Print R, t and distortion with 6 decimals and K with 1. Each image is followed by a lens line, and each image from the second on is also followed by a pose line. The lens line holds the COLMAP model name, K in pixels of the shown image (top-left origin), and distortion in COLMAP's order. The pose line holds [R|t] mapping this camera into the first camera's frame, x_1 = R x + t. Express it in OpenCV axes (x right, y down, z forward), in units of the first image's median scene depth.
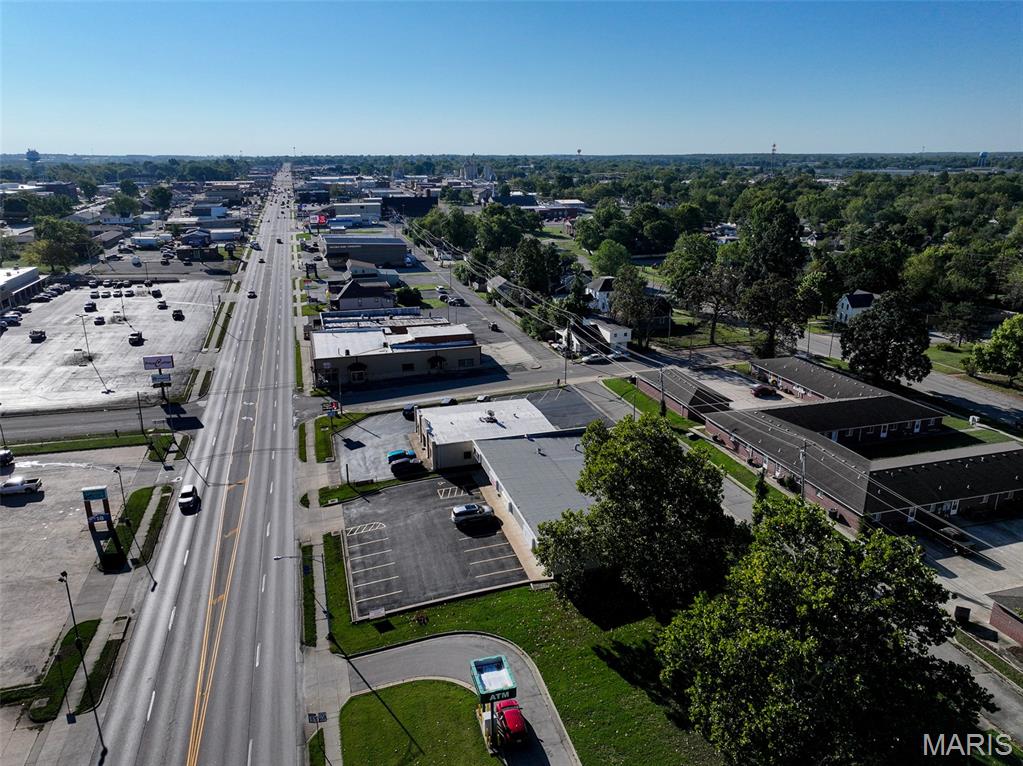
lens RADIAL K [[719.8, 0, 514.9], [0, 719.8, 378.5], [0, 0, 1]] dist [0.002546, 0.012180]
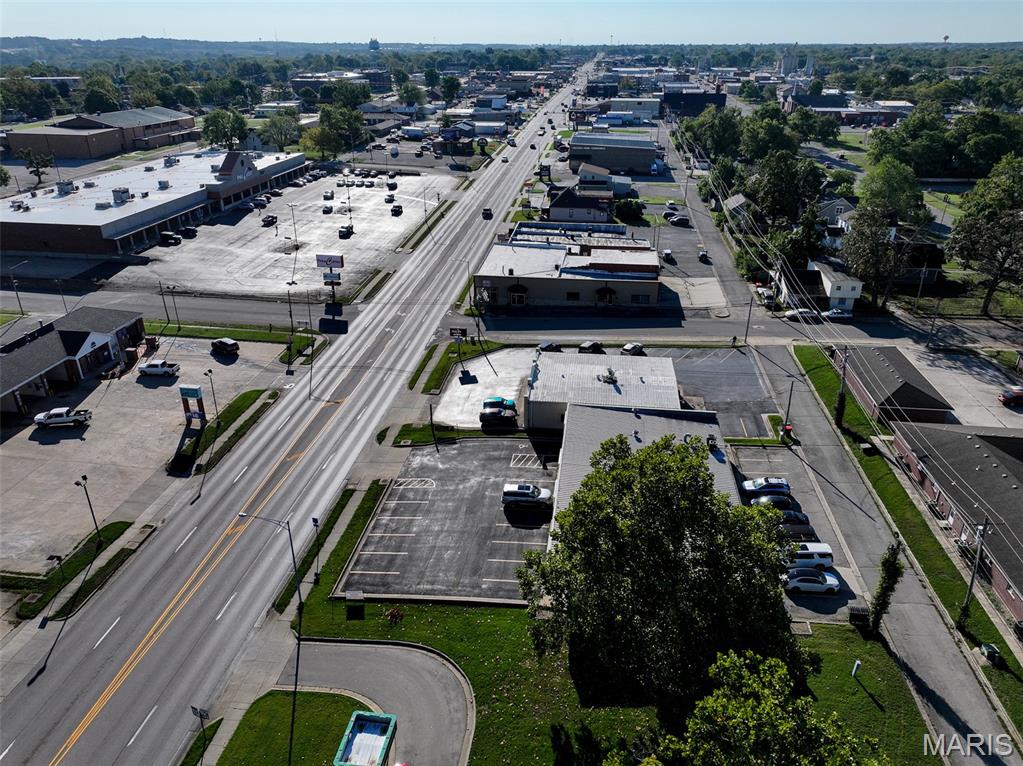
lens RADIAL K [[719.8, 0, 514.9], [0, 719.8, 378.5], [0, 0, 1]] dist [0.002546, 0.012180]
pose [[0.915018, 0.172360, -0.364738, 0.127561], [-0.122143, 0.980062, 0.156717, -0.046028], [0.384478, -0.098849, 0.917827, 0.141495]]
